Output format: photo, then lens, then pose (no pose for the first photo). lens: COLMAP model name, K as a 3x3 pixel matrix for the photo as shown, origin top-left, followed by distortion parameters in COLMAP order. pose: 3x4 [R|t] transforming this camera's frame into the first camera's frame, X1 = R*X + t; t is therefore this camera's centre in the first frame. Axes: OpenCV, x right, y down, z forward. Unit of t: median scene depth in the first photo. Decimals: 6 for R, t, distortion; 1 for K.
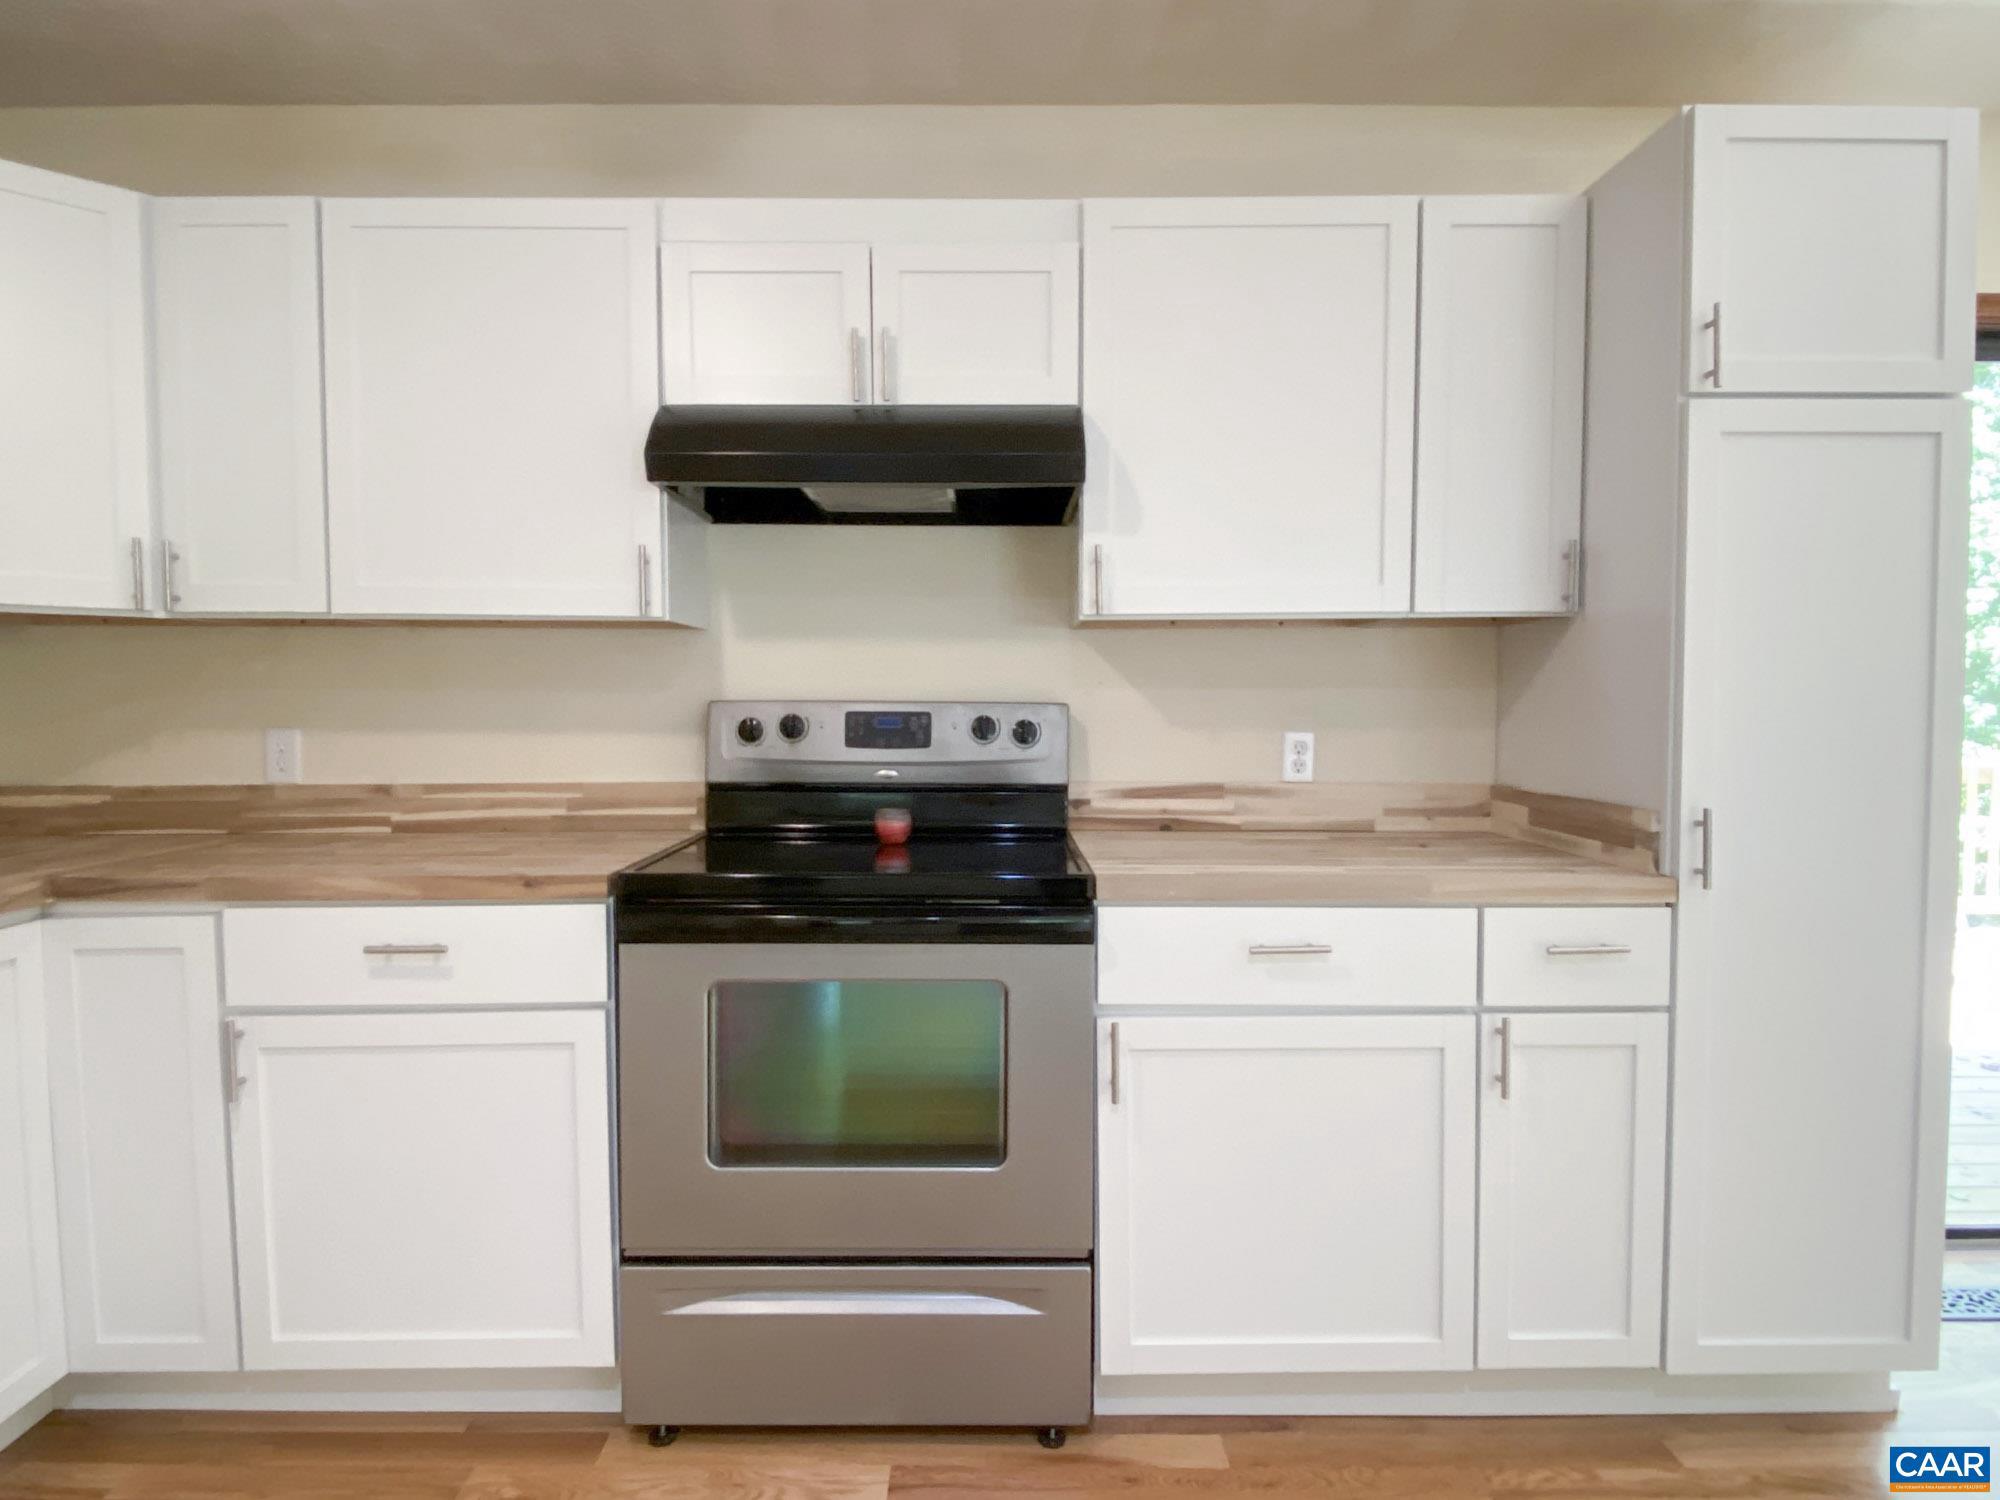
lens RADIAL K [[1120.4, 0, 1000.0], [0, 1120.4, 750.0], [0, 0, 1]] dist [0.043271, -0.033111]
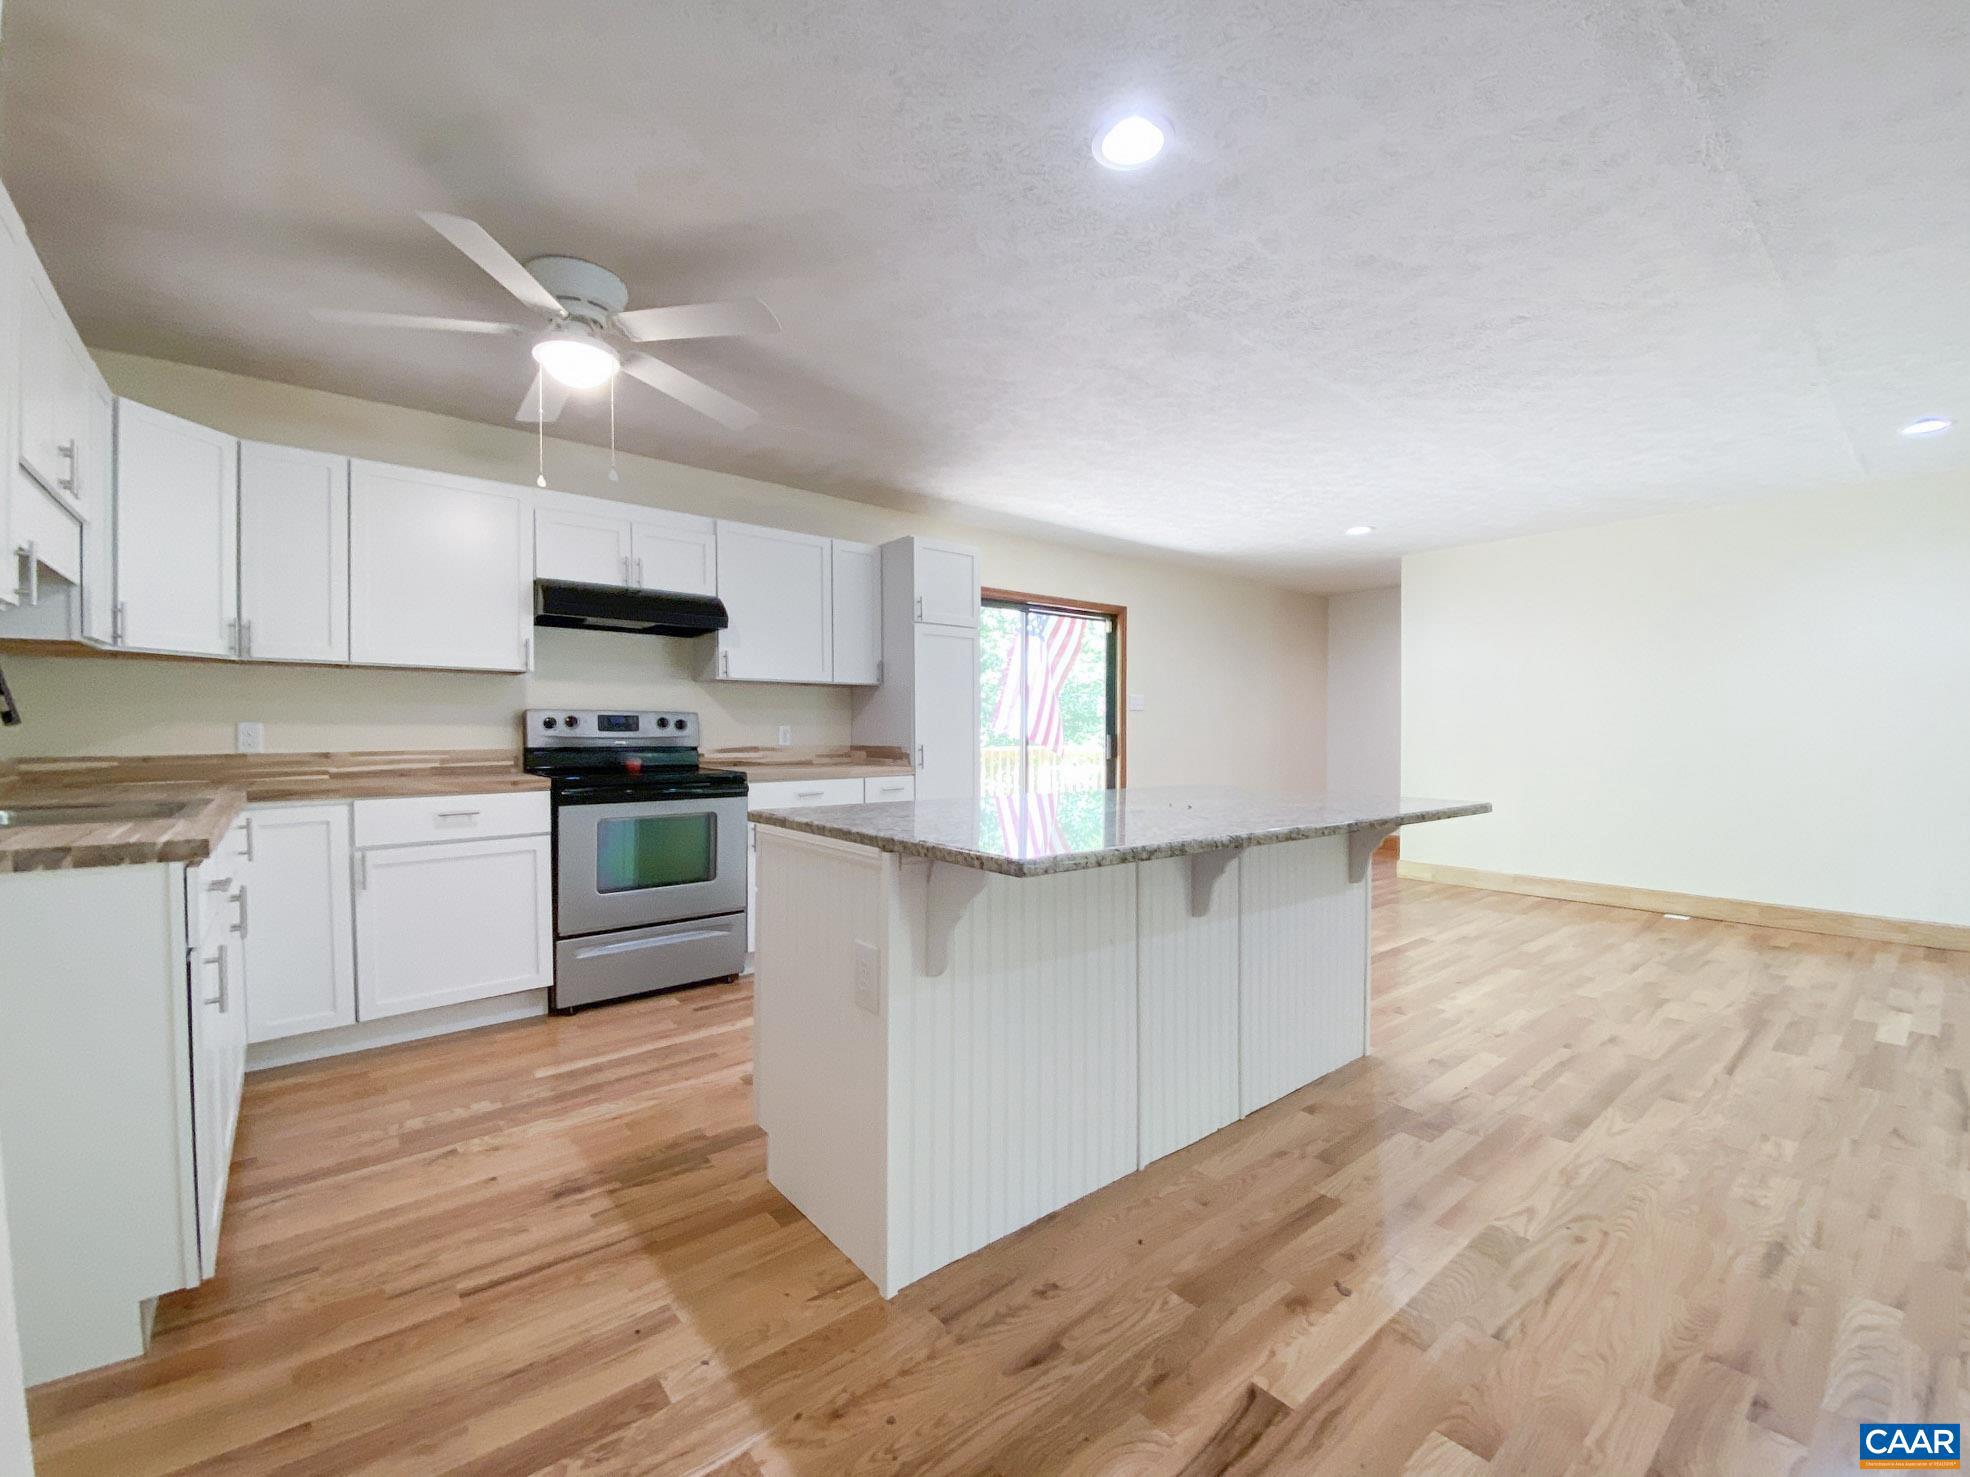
lens RADIAL K [[835.6, 0, 985.0], [0, 835.6, 738.5], [0, 0, 1]] dist [0.012274, -0.016296]
pose [[0.766744, -0.005921, 0.641926, -0.661515], [0.028044, 0.999312, -0.024279, 0.079136], [-0.641341, 0.036618, 0.766382, -0.817385]]
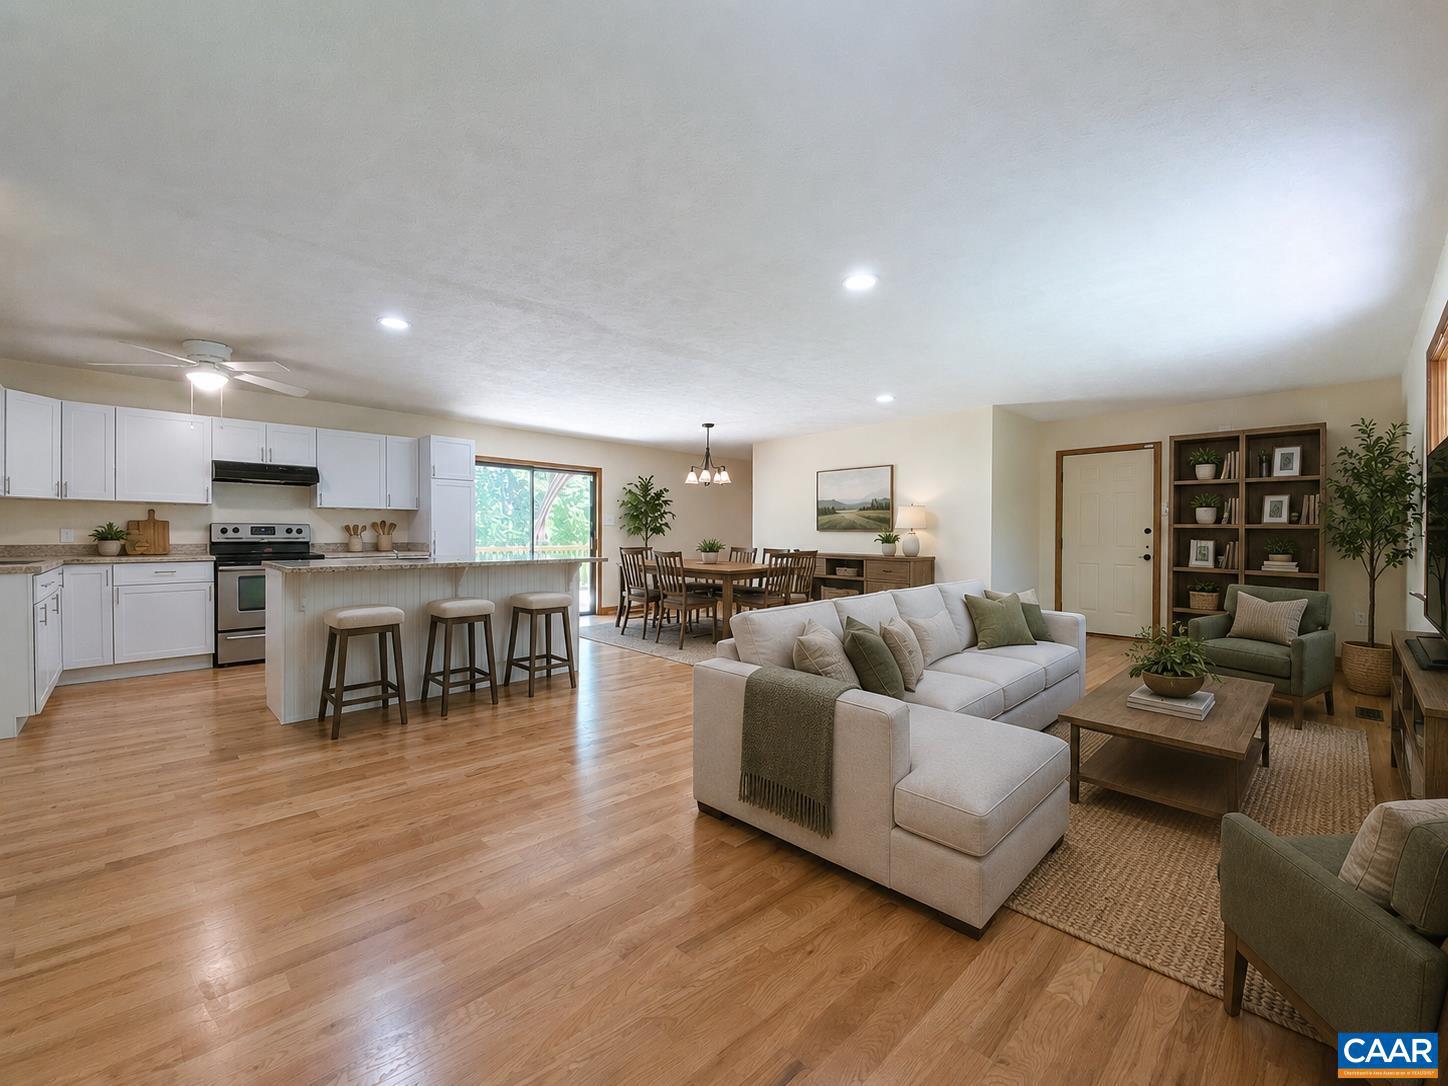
lens RADIAL K [[614.2, 0, 724.0], [0, 614.2, 543.0], [0, 0, 1]] dist [0.012274, -0.016296]
pose [[0.711311, -0.000692, 0.702877, -0.561071], [0.026625, 0.999308, -0.025960, 0.156188], [-0.702373, 0.037180, 0.710838, -2.214978]]
